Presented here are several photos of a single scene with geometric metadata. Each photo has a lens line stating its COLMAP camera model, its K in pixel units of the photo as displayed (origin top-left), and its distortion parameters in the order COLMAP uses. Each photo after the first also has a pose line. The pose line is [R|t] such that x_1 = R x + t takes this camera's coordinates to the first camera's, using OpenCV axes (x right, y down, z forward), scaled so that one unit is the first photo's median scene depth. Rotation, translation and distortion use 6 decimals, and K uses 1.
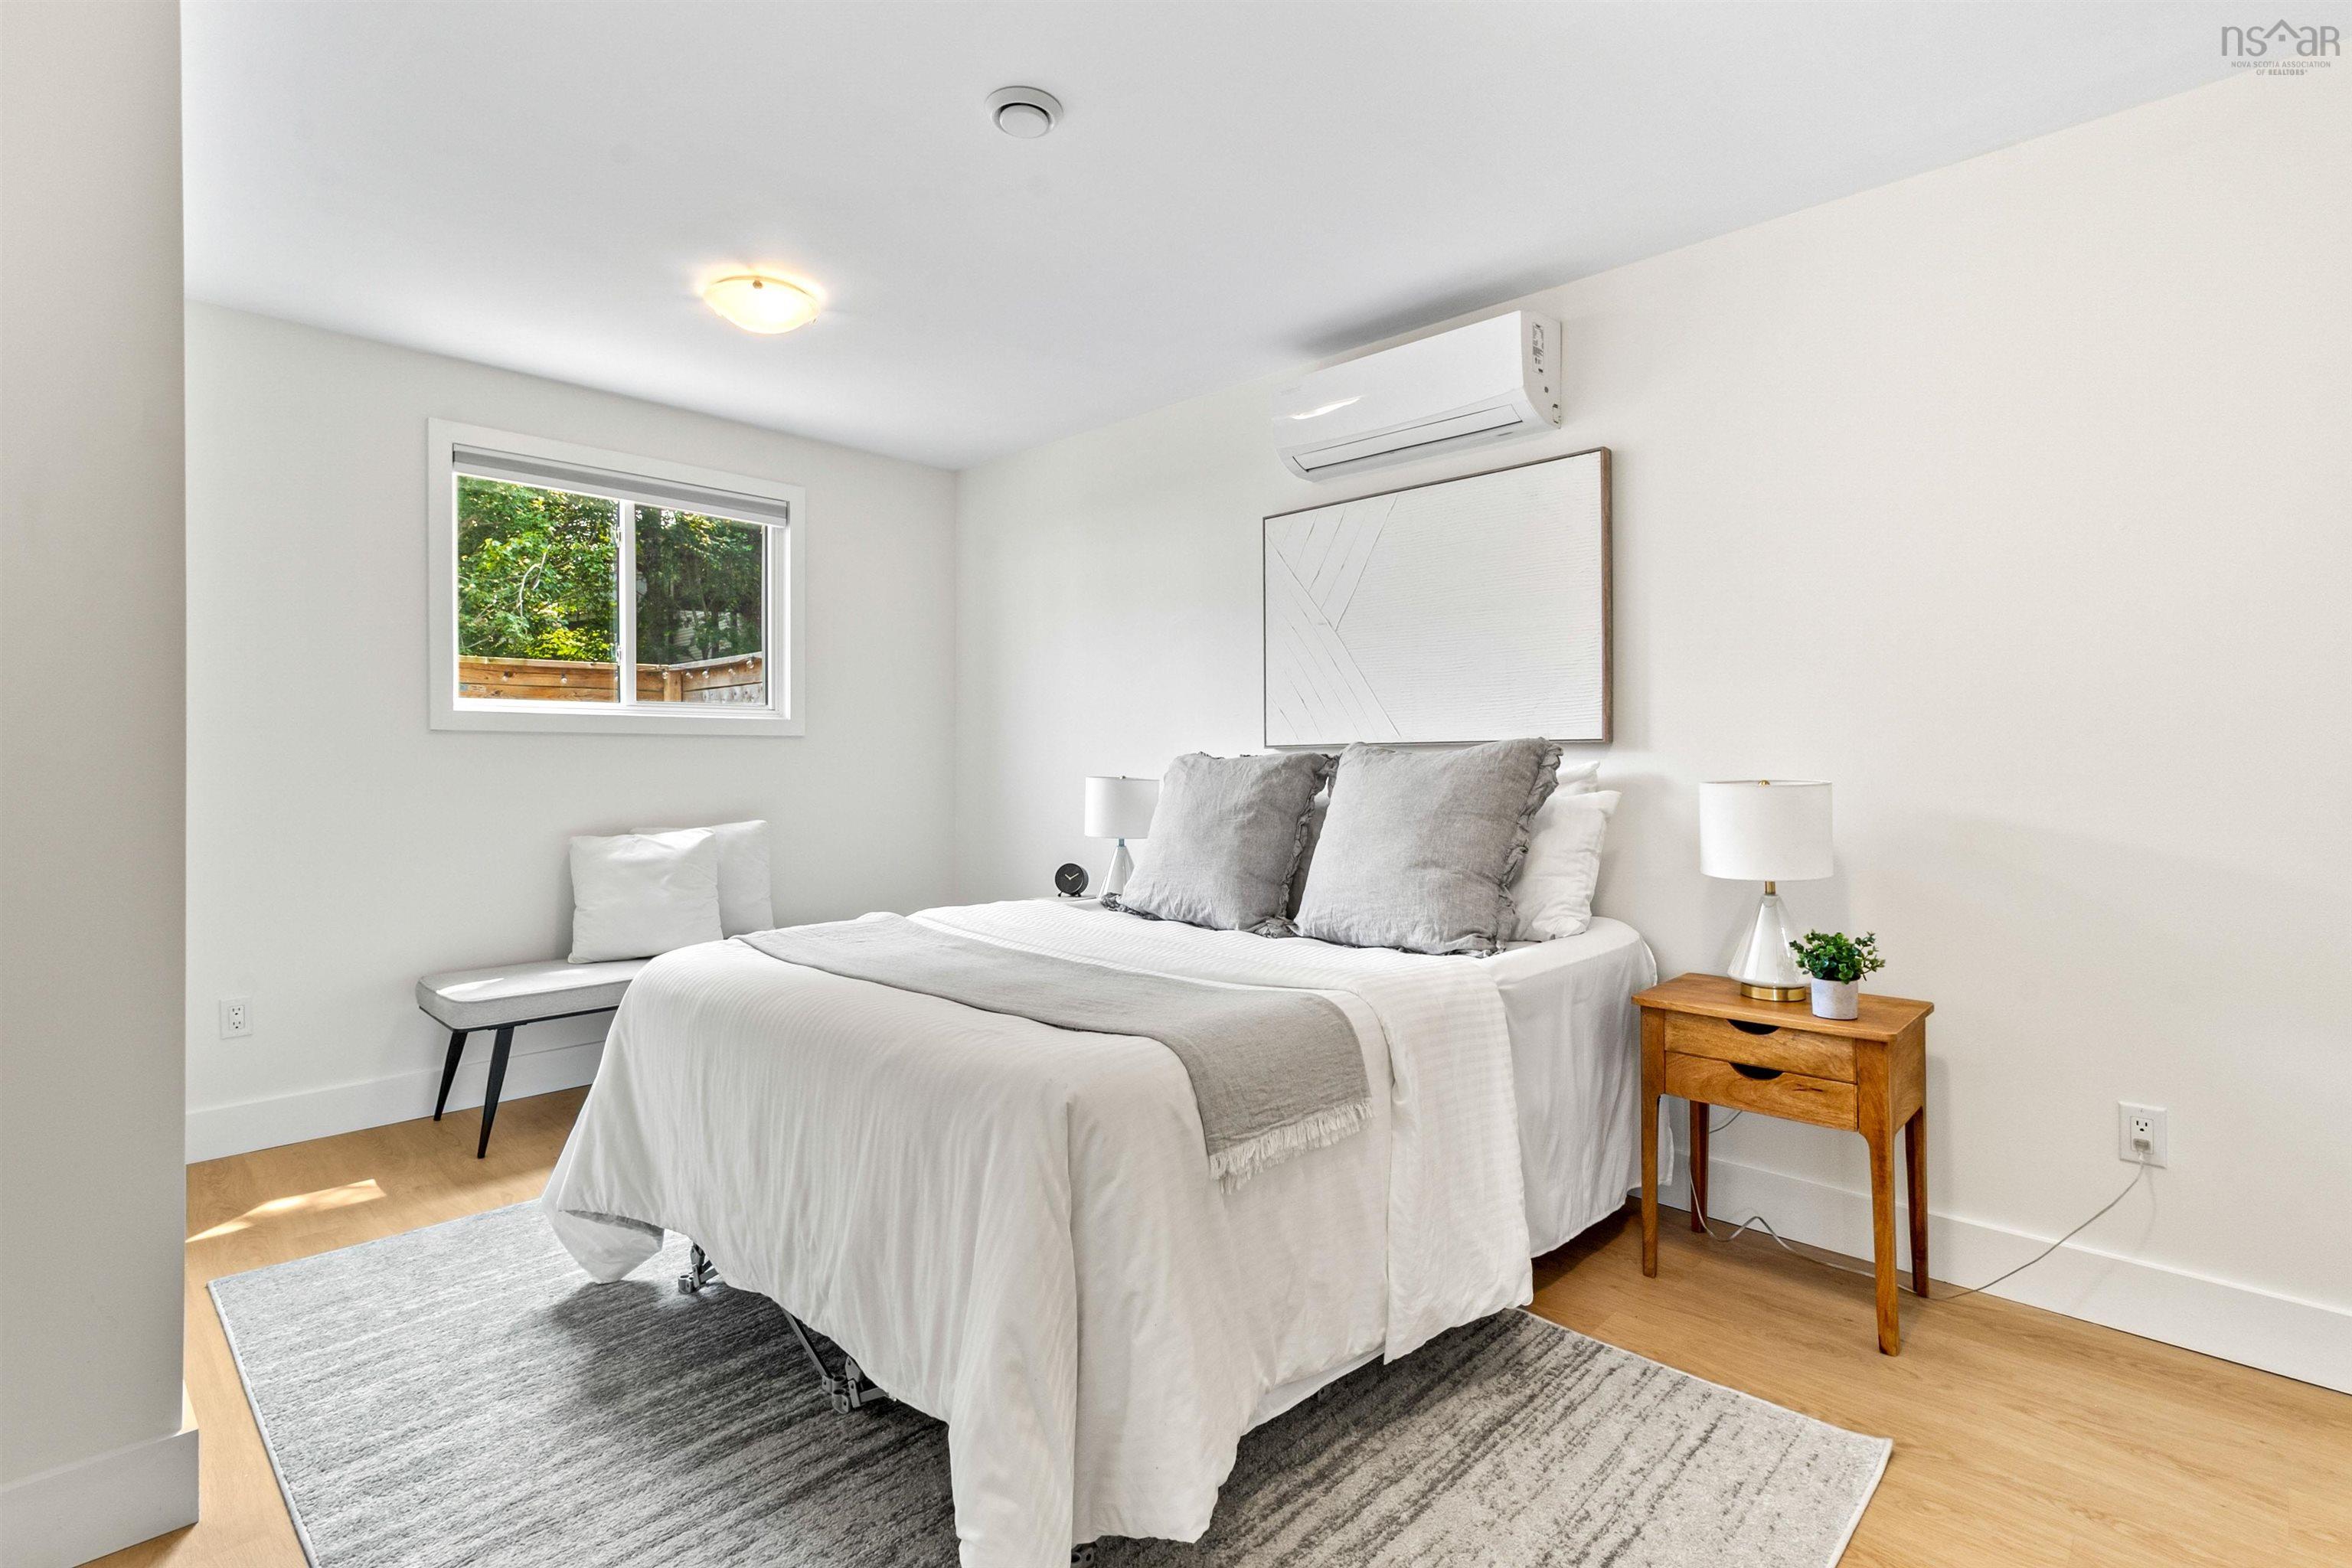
lens RADIAL K [[1113.2, 0, 1175.7], [0, 1113.2, 756.9], [0, 0, 1]] dist [0.002444, 0.000159]
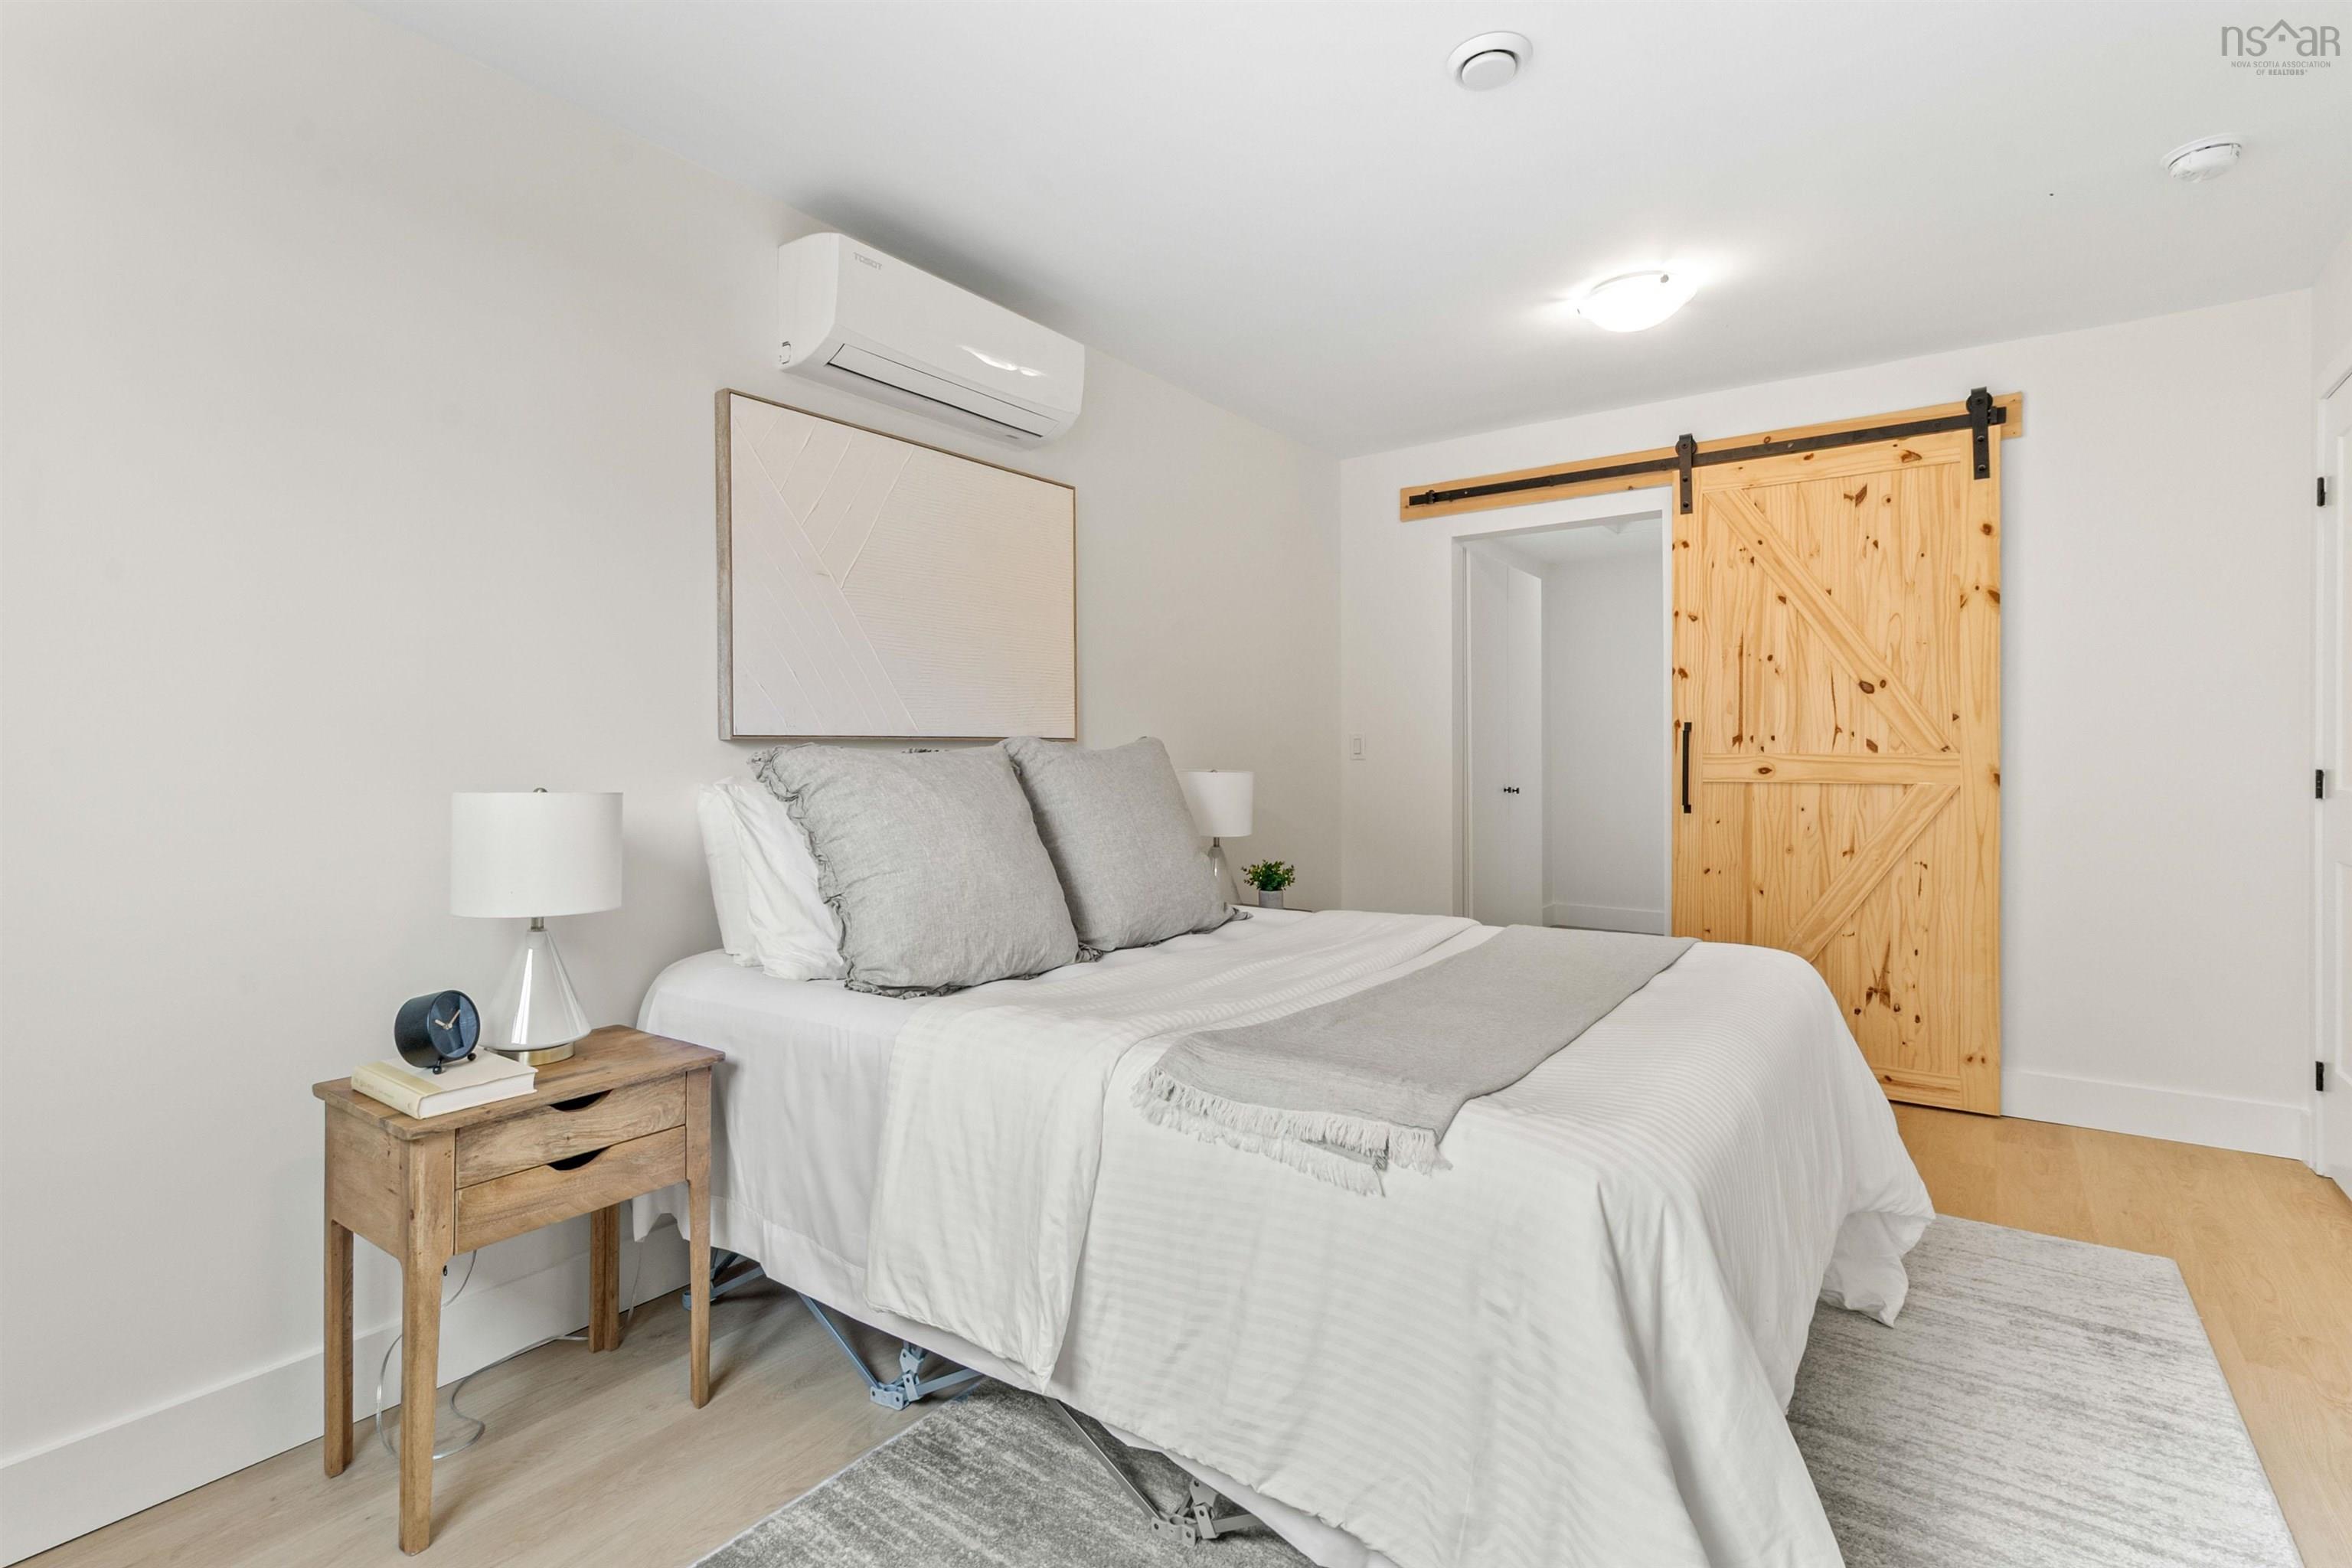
lens RADIAL K [[1113.2, 0, 1175.7], [0, 1113.2, 756.9], [0, 0, 1]] dist [0.002444, 0.000159]
pose [[-0.130083, 0.004675, 0.991492, -0.728284], [-0.005409, 0.999971, -0.005424, 0.006298], [-0.991488, -0.006068, -0.130054, 0.982092]]
